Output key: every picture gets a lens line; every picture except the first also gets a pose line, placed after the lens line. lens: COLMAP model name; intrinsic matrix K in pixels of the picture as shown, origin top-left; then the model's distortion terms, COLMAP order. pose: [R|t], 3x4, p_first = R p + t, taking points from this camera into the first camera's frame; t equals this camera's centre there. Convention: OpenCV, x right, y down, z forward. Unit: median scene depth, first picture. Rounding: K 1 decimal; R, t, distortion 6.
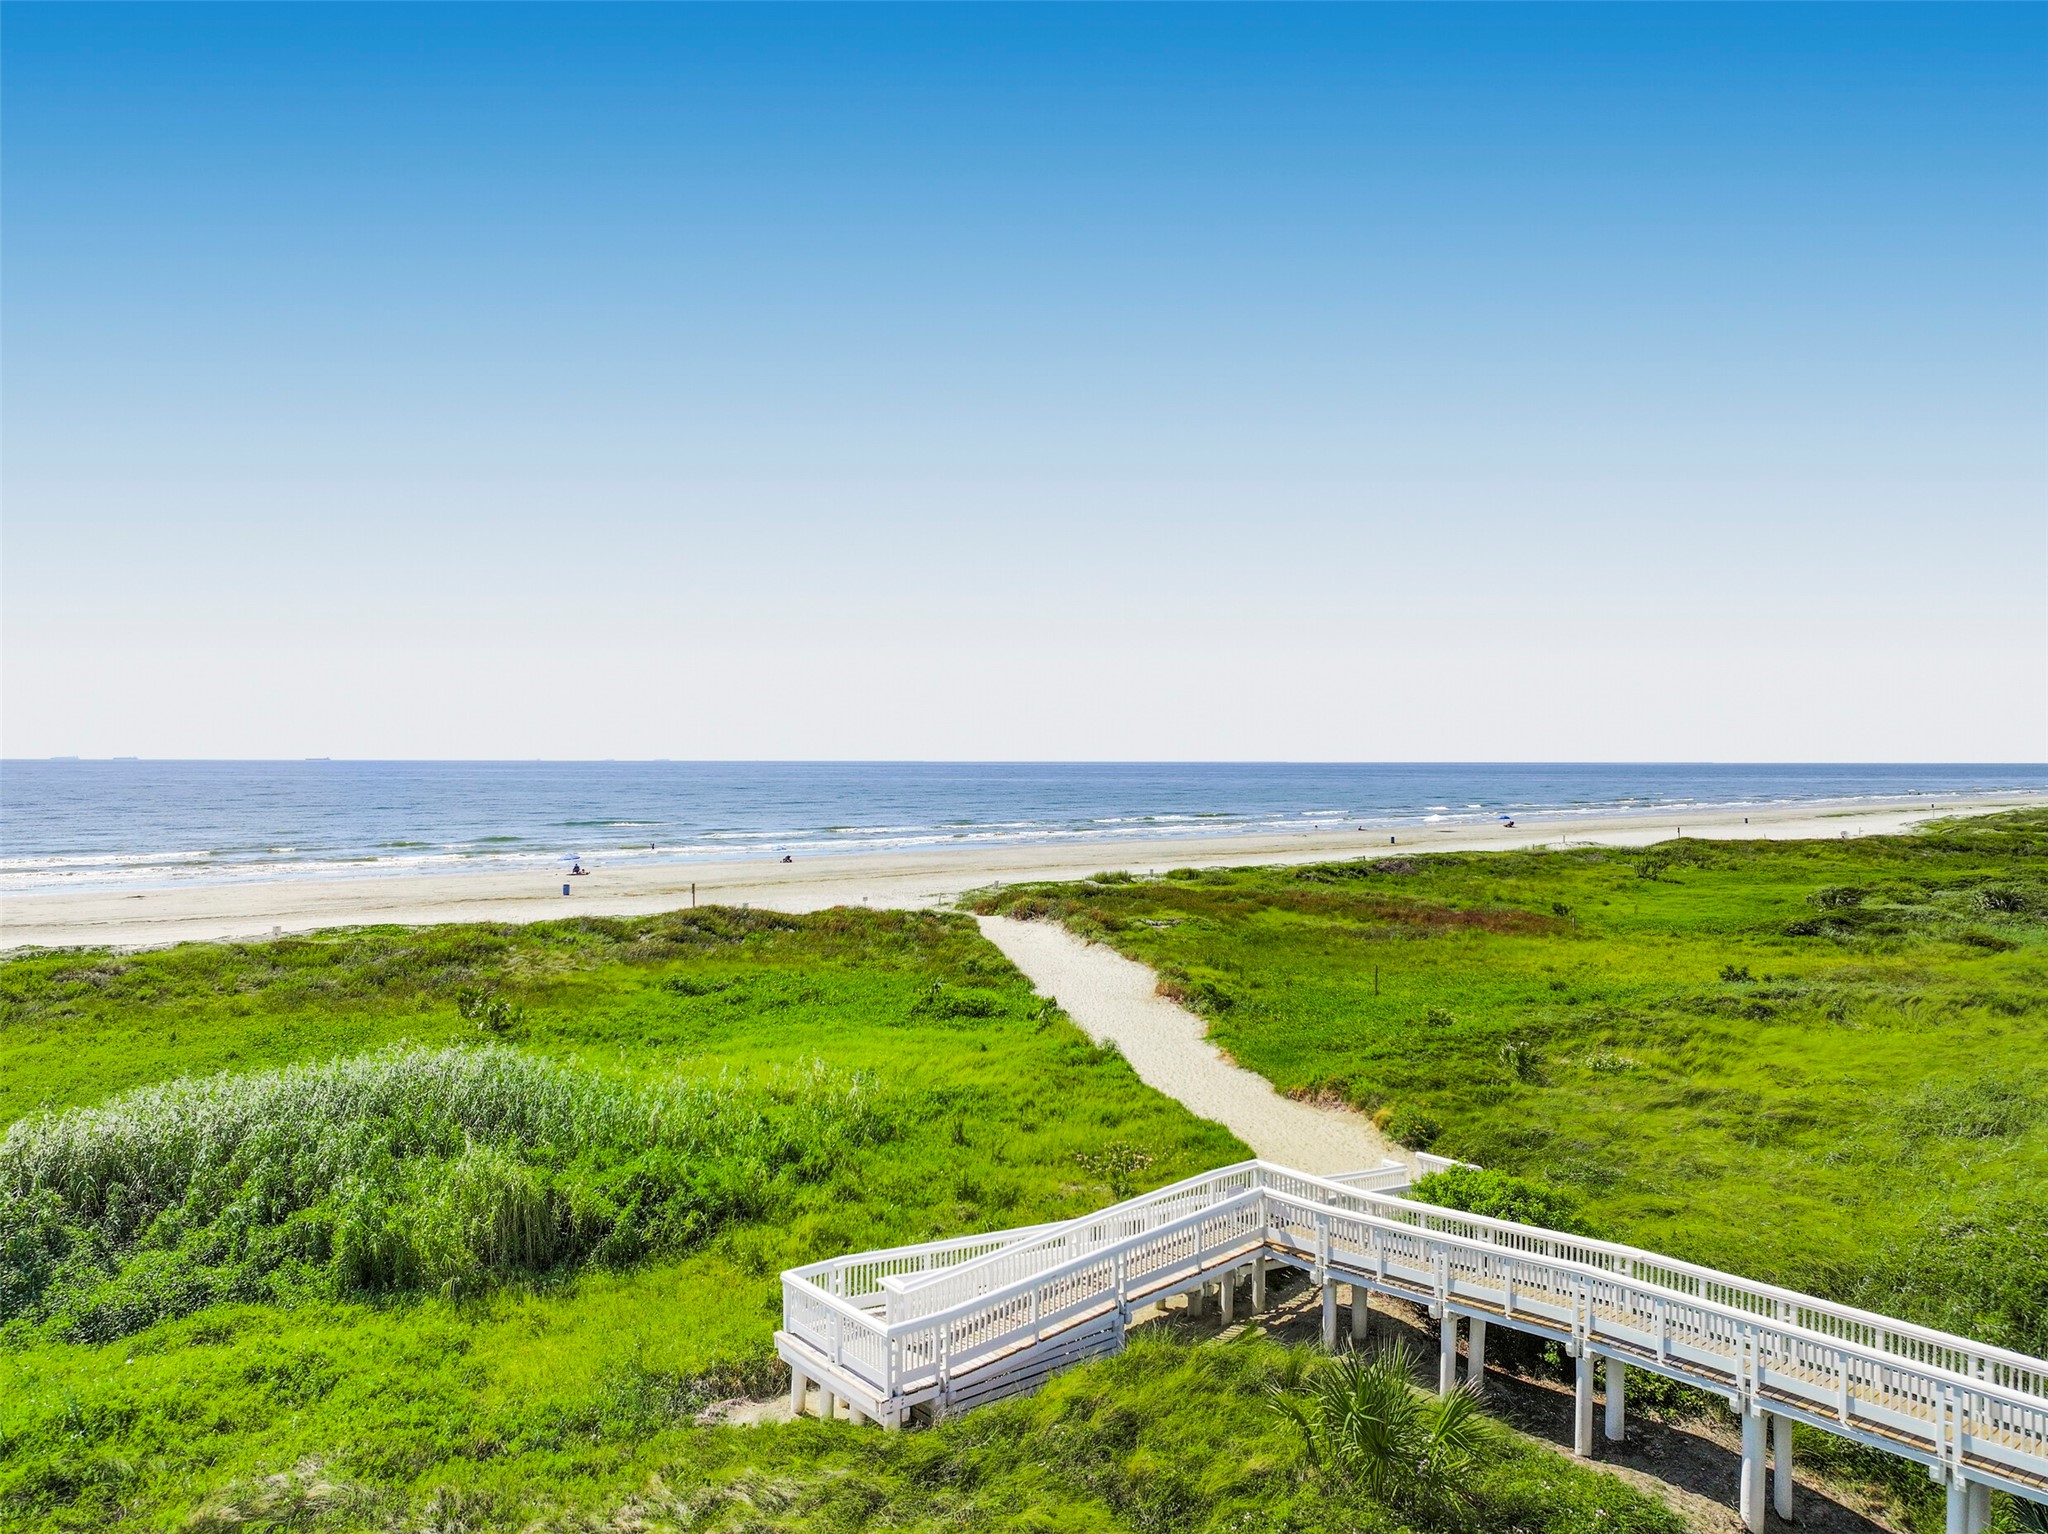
lens RADIAL K [[1439.9, 0, 1024.0], [0, 1439.9, 767.0], [0, 0, 1]] dist [0.001897, 0.012645]
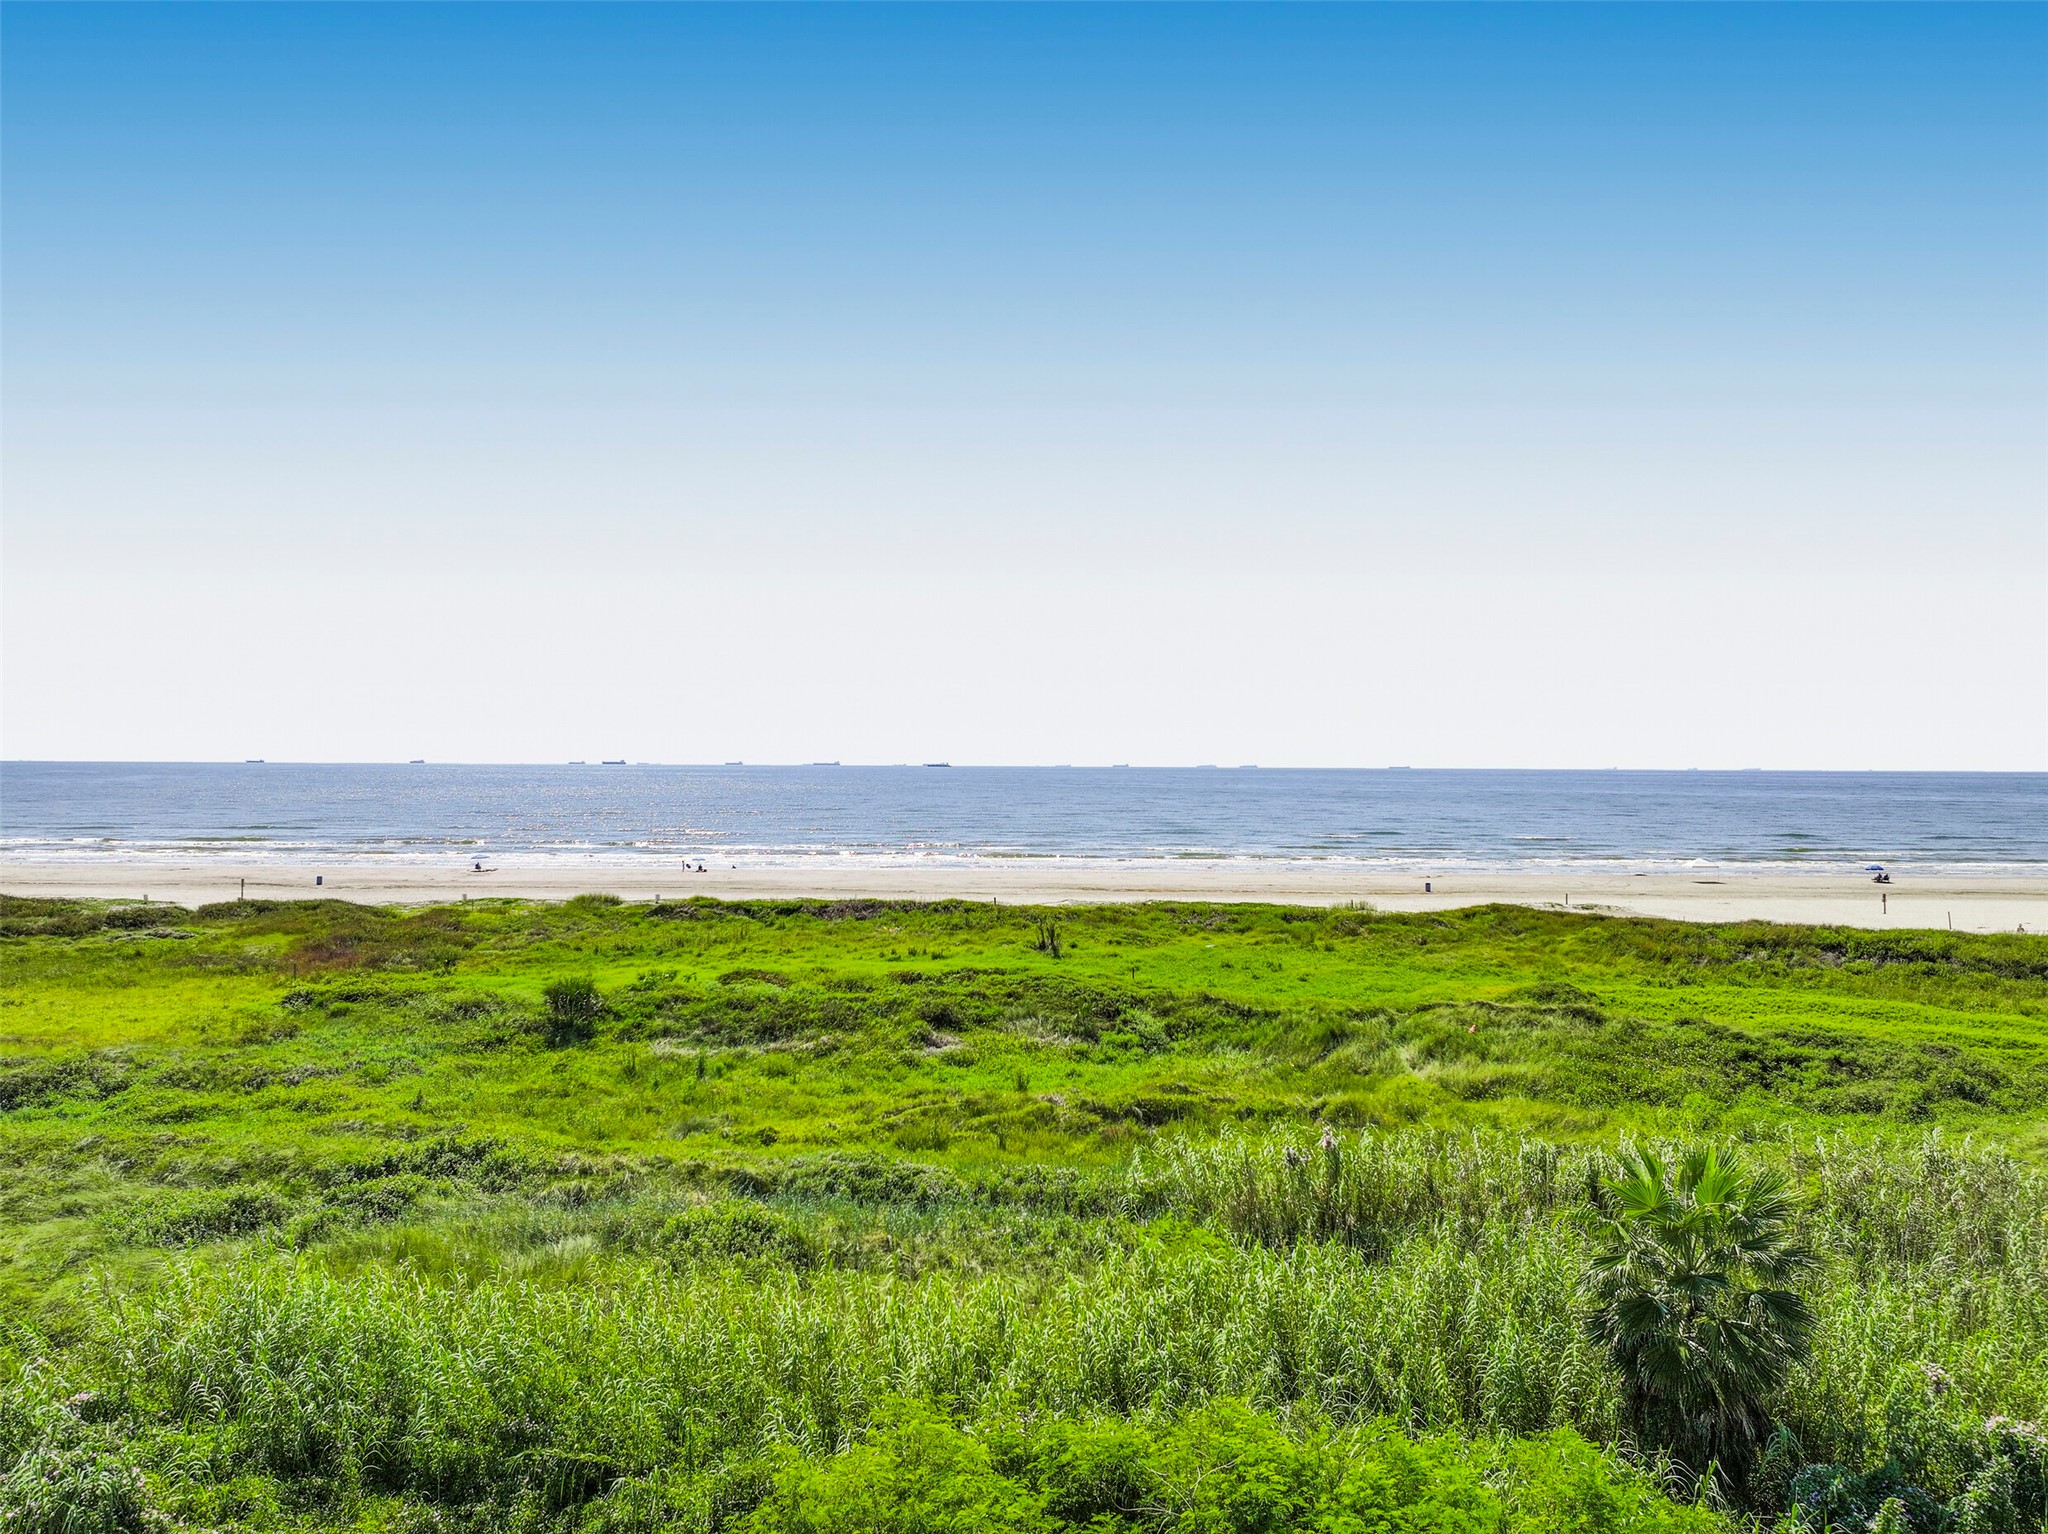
lens RADIAL K [[1439.9, 0, 1024.0], [0, 1439.9, 767.0], [0, 0, 1]] dist [0.001897, 0.012645]
pose [[0.751415, 0.004998, -0.659811, 1.128271], [-0.007721, 0.999969, -0.001218, -0.021020], [0.659785, 0.006009, 0.751430, 0.515160]]
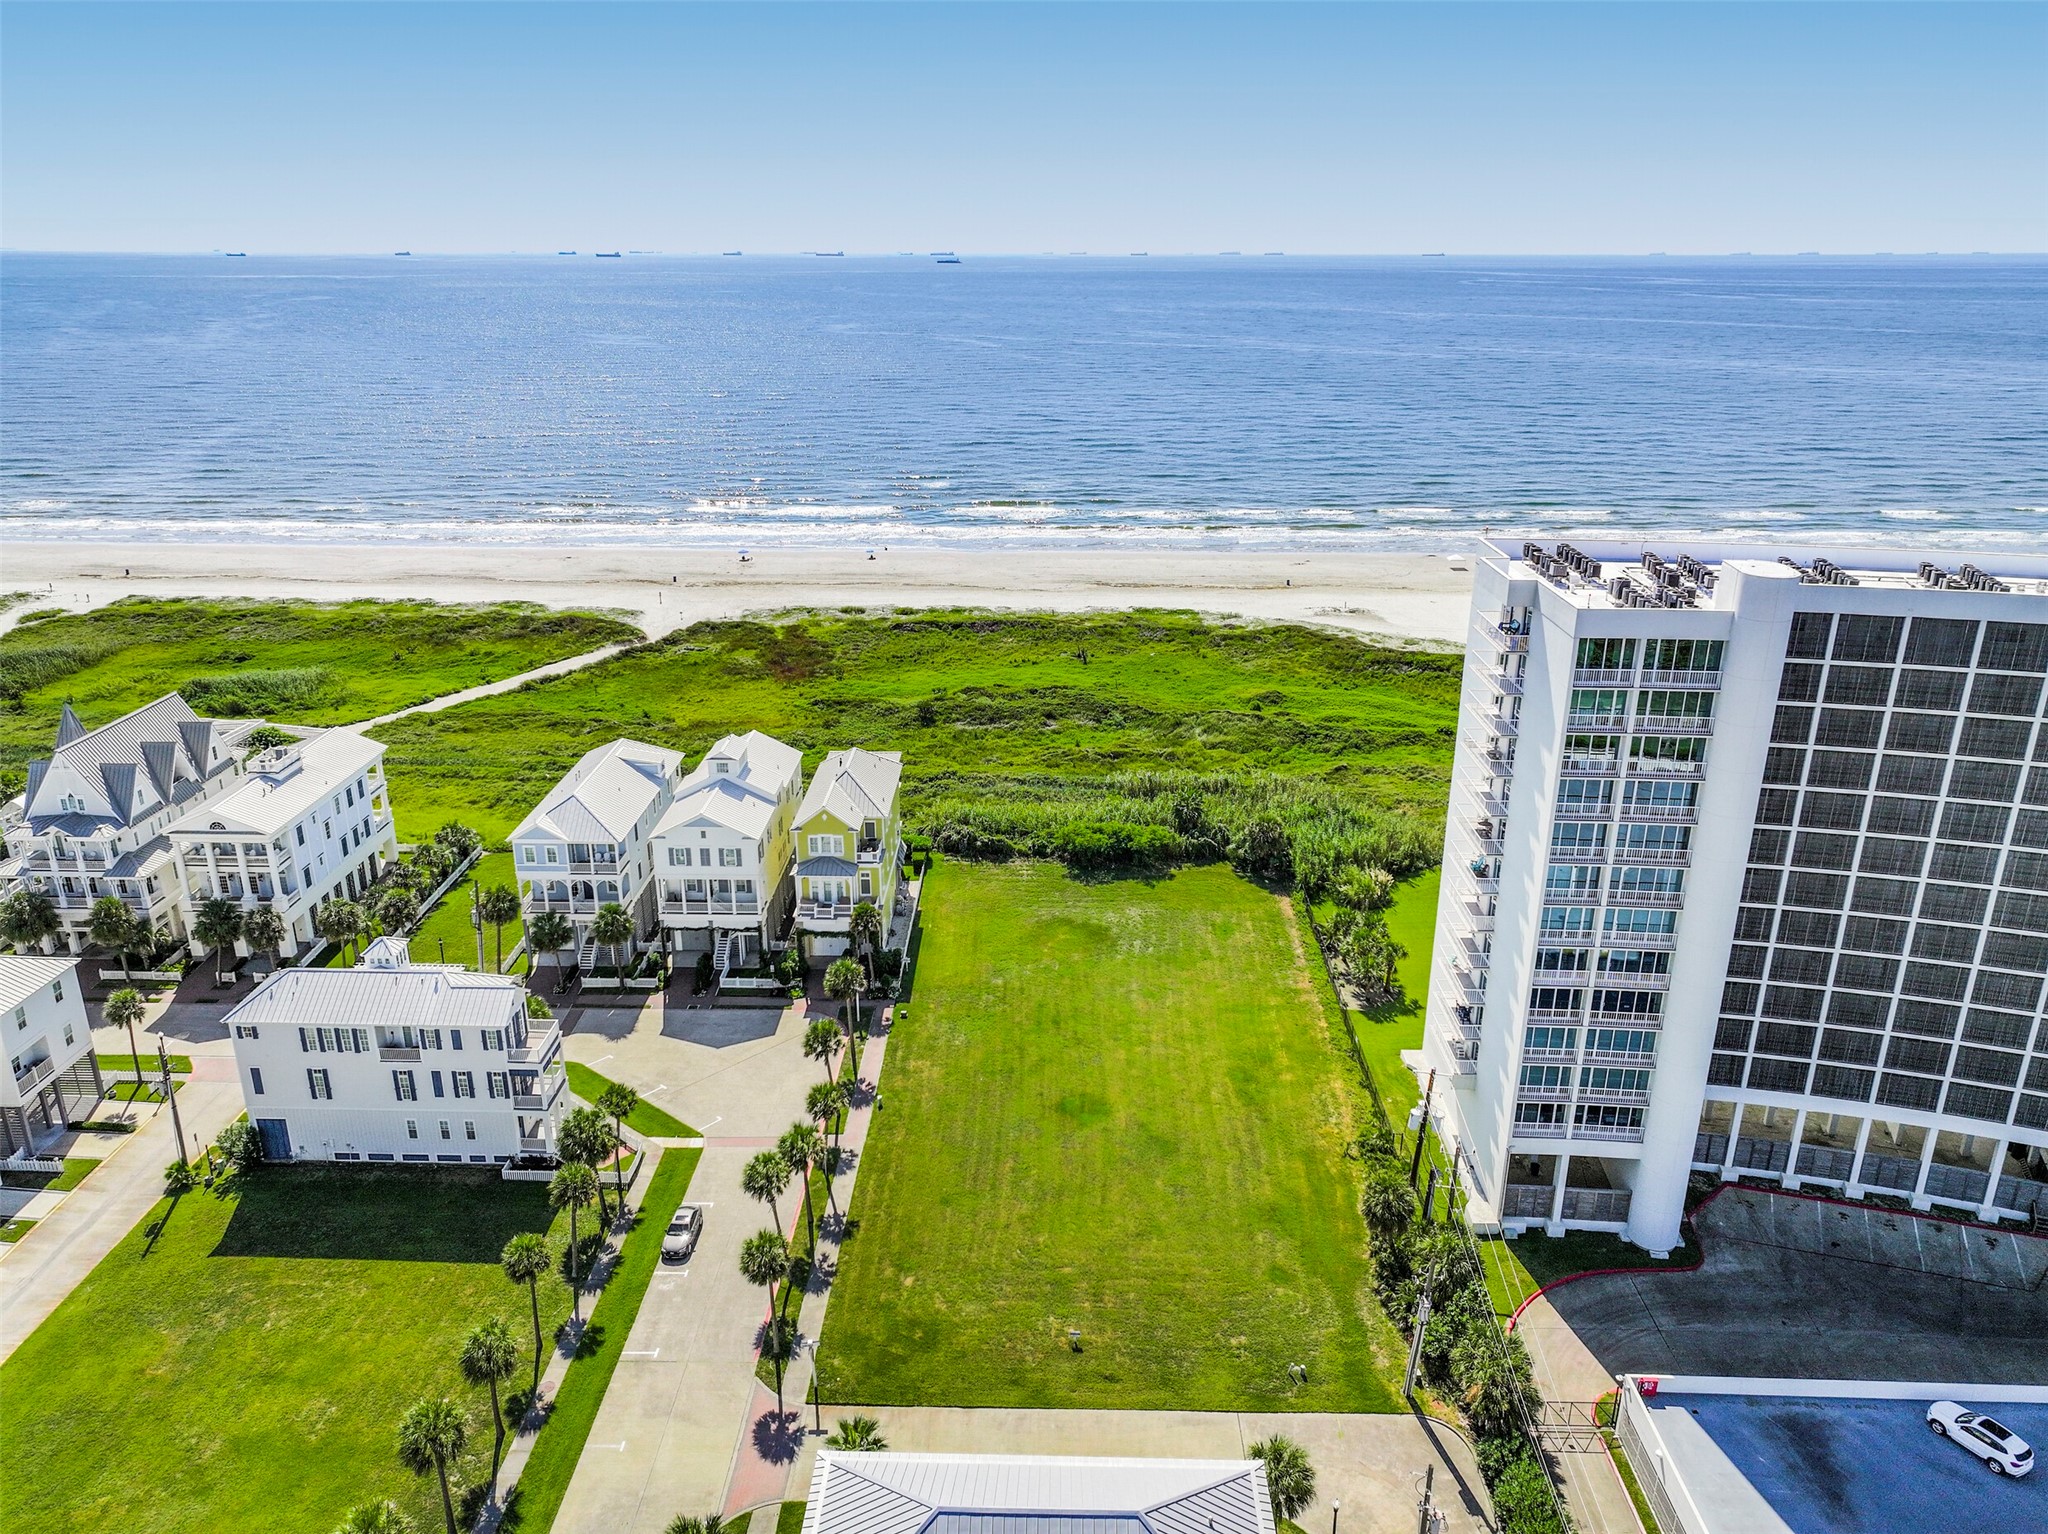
lens RADIAL K [[1439.9, 0, 1024.0], [0, 1439.9, 767.0], [0, 0, 1]] dist [0.001897, 0.012645]
pose [[0.745861, 0.226827, -0.626291, 1.832628], [-0.004301, 0.941854, 0.335994, -0.464637], [0.666087, -0.247911, 0.703469, -0.368262]]
